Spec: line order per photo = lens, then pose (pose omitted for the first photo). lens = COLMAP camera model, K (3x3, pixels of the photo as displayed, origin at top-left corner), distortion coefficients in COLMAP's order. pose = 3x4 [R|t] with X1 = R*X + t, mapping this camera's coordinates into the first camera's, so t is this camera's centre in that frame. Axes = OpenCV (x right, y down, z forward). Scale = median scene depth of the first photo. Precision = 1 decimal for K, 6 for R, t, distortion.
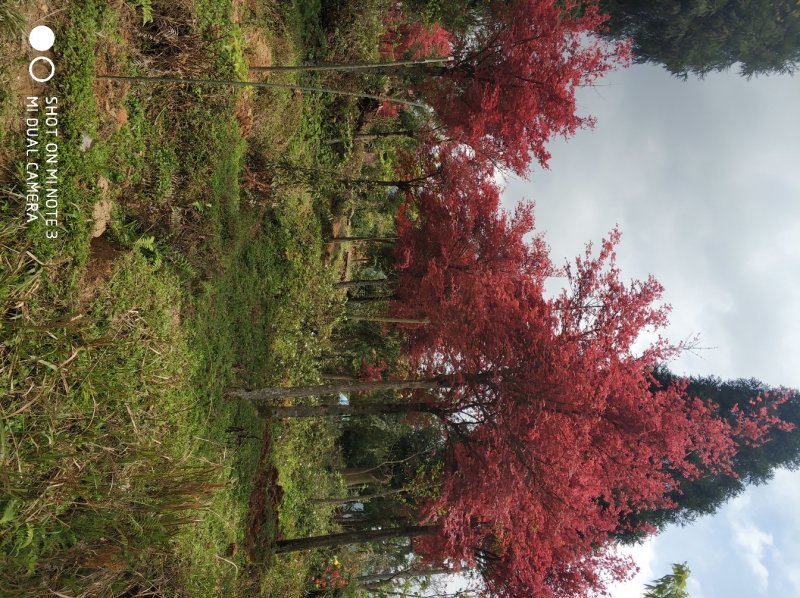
lens RADIAL K [[647.7, 0, 400.0], [0, 647.7, 299.0], [0, 0, 1]] dist [0.047738, -0.117176]
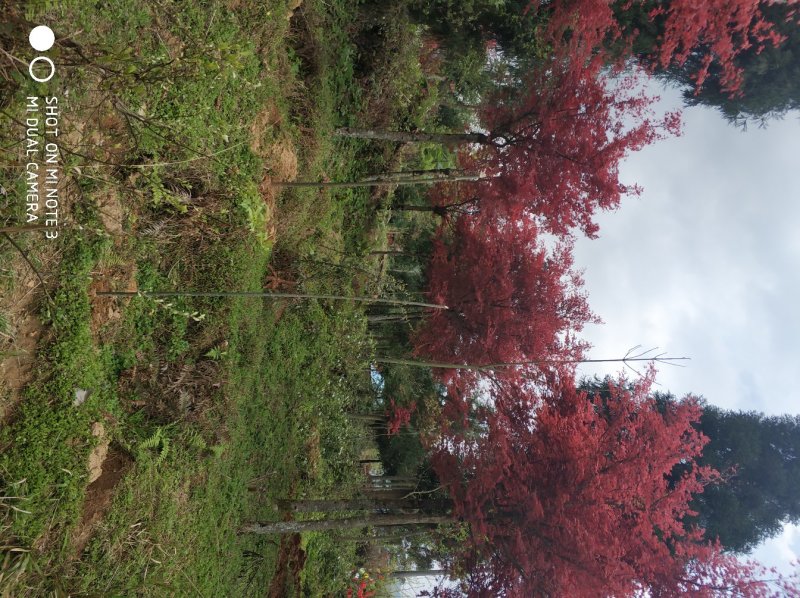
lens RADIAL K [[647.3, 0, 400.0], [0, 647.3, 299.0], [0, 0, 1]] dist [0.003510, -0.002910]
pose [[0.997718, 0.030802, -0.060086, 0.010771], [-0.027936, 0.998458, 0.047966, -0.122253], [0.061470, -0.046178, 0.997040, 0.023939]]
